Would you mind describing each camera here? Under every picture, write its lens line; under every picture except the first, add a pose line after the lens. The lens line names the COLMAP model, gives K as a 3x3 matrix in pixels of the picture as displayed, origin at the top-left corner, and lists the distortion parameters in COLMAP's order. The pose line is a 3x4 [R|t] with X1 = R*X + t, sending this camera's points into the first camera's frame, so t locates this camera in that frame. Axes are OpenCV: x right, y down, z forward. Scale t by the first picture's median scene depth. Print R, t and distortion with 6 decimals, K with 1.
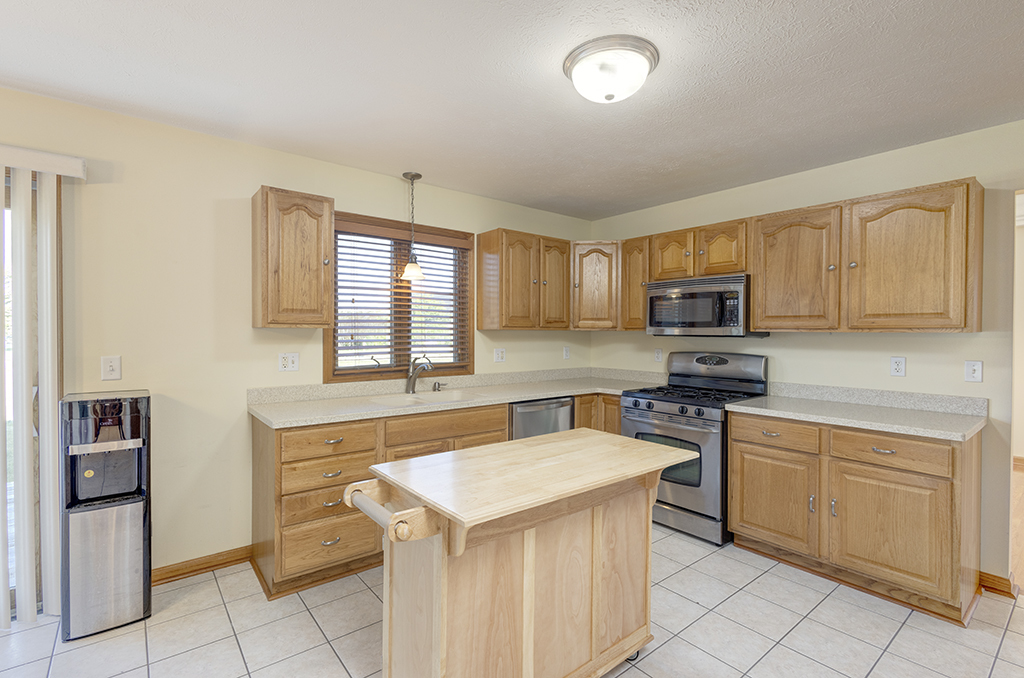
lens RADIAL K [[474.6, 0, 512.0], [0, 474.6, 339.0], [0, 0, 1]] dist [0.015915, 0.000137]
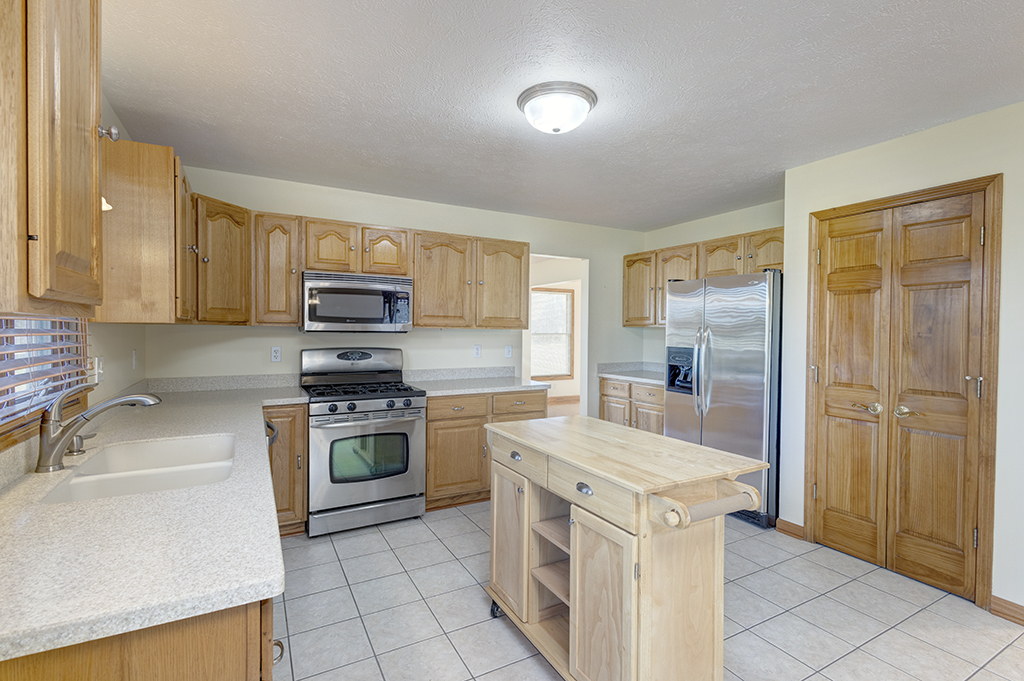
lens RADIAL K [[474.6, 0, 512.0], [0, 474.6, 340.5], [0, 0, 1]] dist [0.015915, 0.000137]
pose [[0.176532, -0.029496, 0.983853, -0.621331], [0.003901, 0.999564, 0.029267, -0.018823], [-0.984287, -0.001329, 0.176571, 0.577306]]
